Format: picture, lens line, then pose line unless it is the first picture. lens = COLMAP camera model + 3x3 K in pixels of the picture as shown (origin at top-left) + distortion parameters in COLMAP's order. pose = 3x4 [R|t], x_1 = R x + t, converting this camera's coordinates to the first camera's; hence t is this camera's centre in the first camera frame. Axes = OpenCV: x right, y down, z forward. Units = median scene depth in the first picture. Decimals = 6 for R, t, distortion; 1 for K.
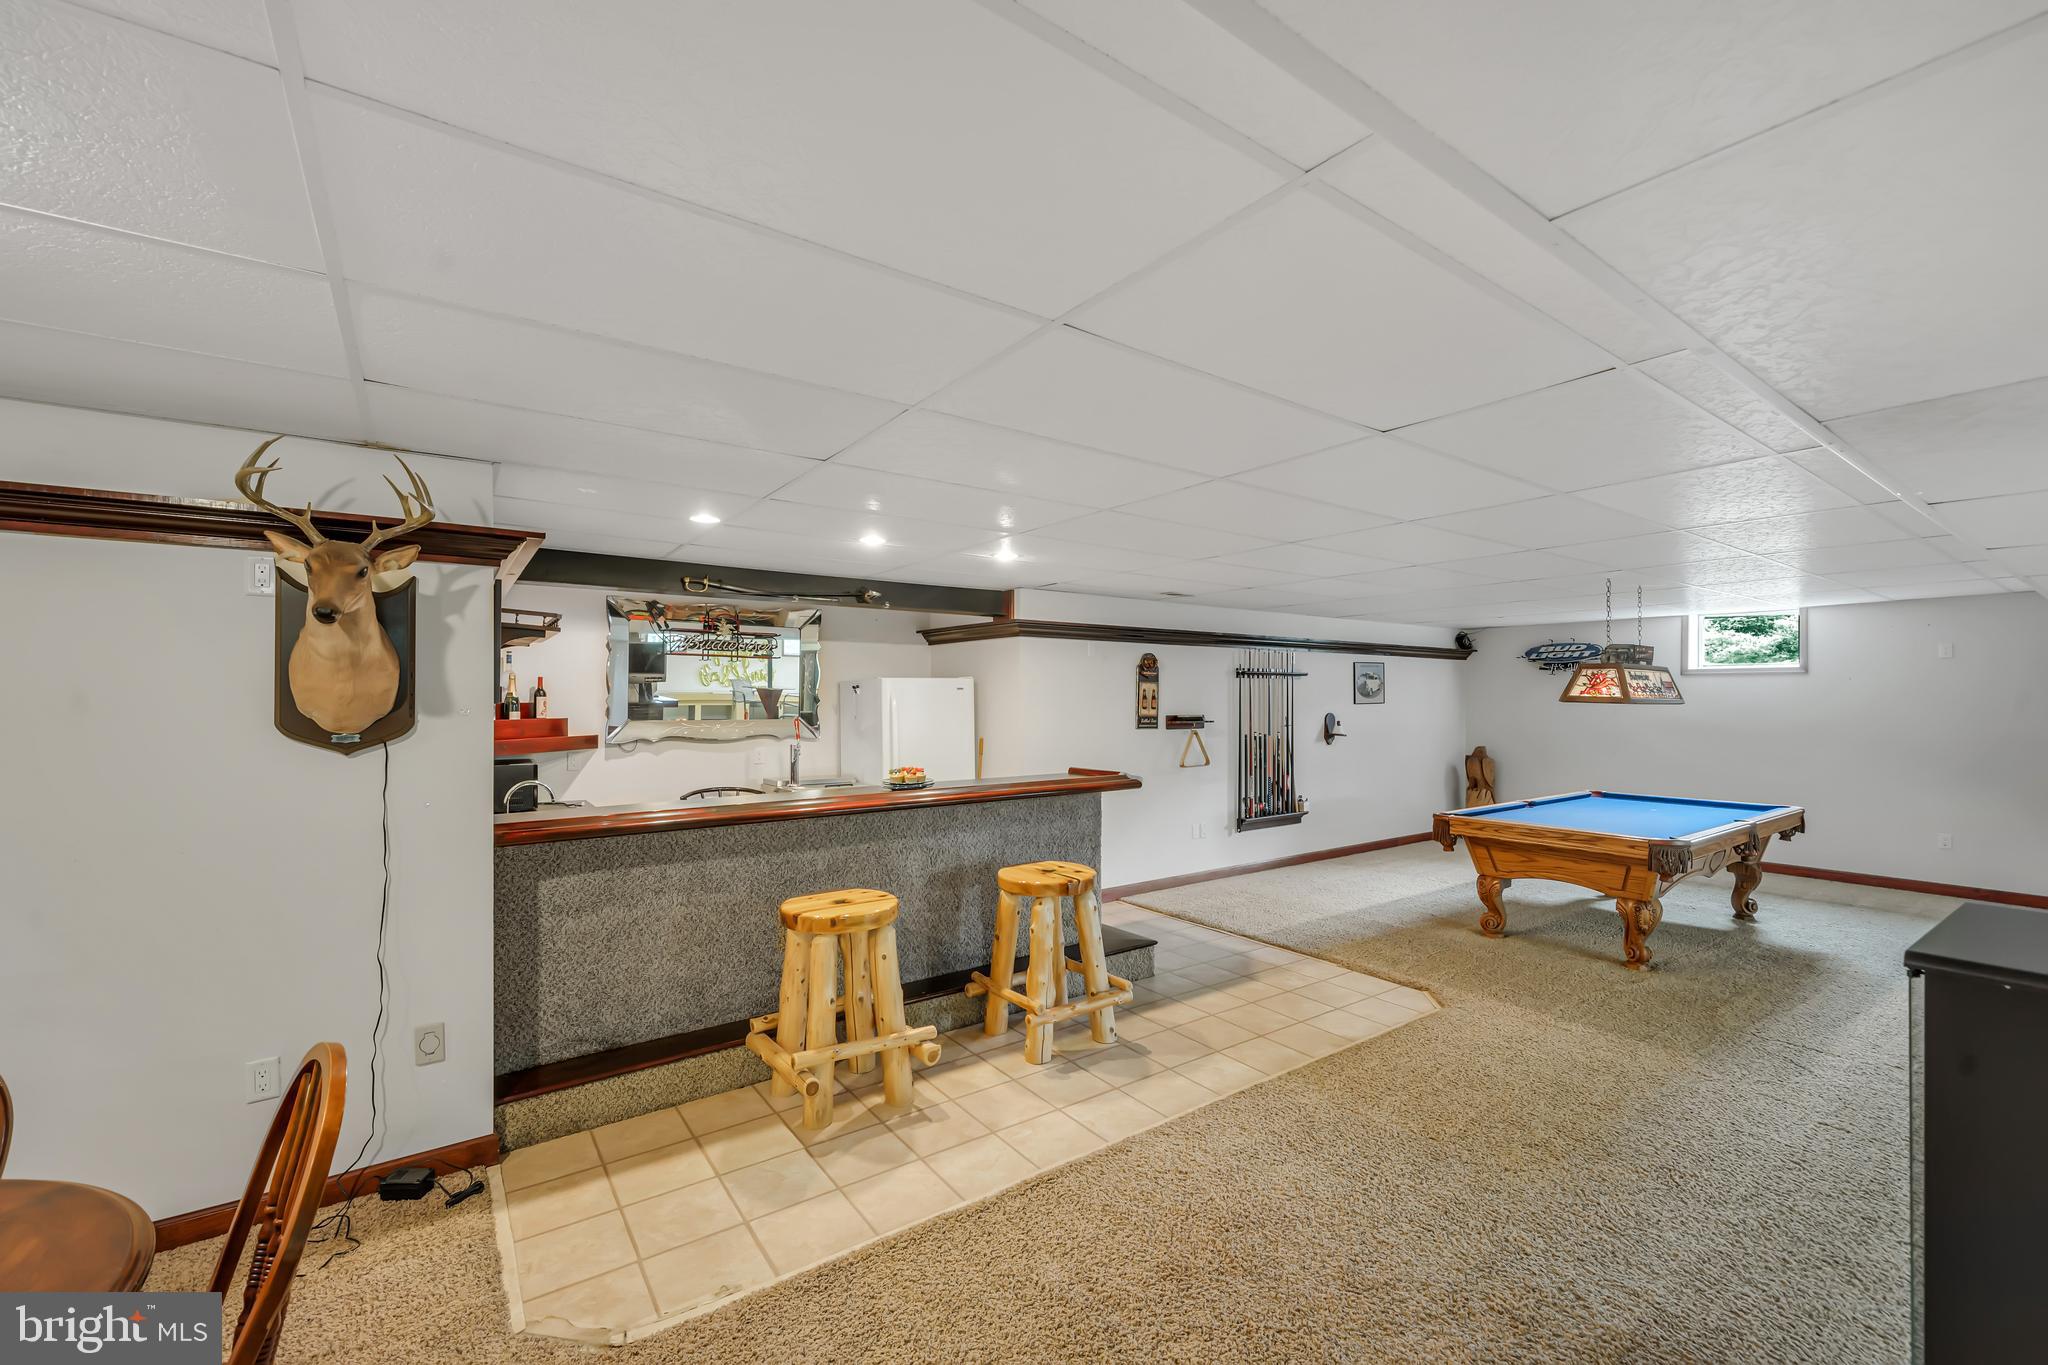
lens RADIAL K [[843.6, 0, 1016.9], [0, 843.6, 697.1], [0, 0, 1]] dist [-0.002663, -0.000367]
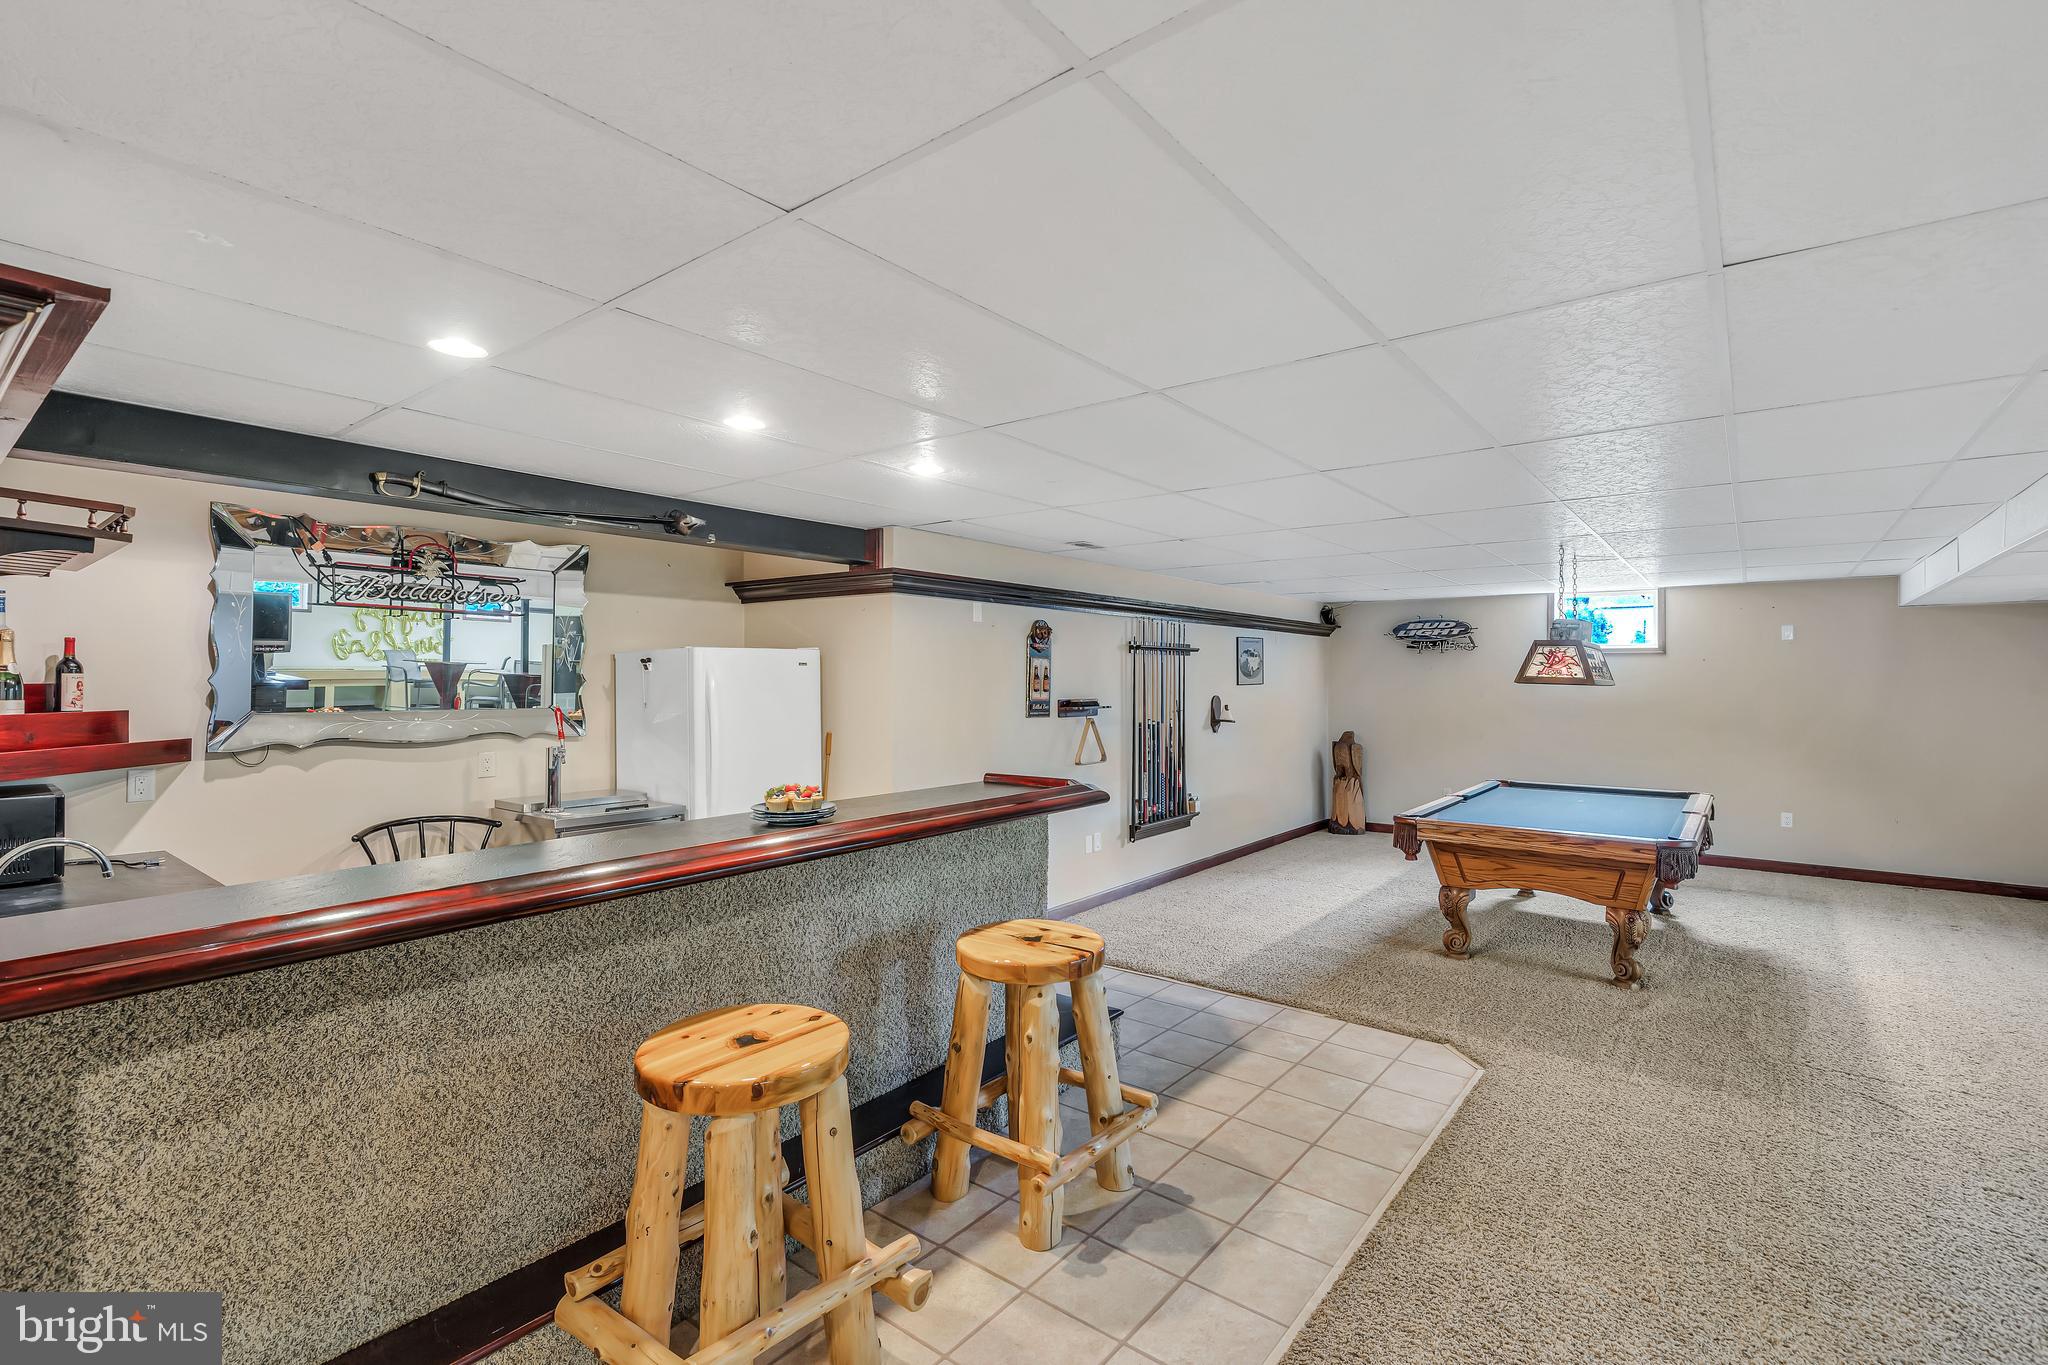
lens RADIAL K [[938.2, 0, 1023.7], [0, 938.2, 672.6], [0, 0, 1]] dist [-0.000825, 0.001042]
pose [[0.959040, 0.003706, 0.283248, -0.132313], [-0.002598, 0.999987, -0.004288, 0.000485], [-0.283260, 0.003376, 0.959037, 0.219189]]
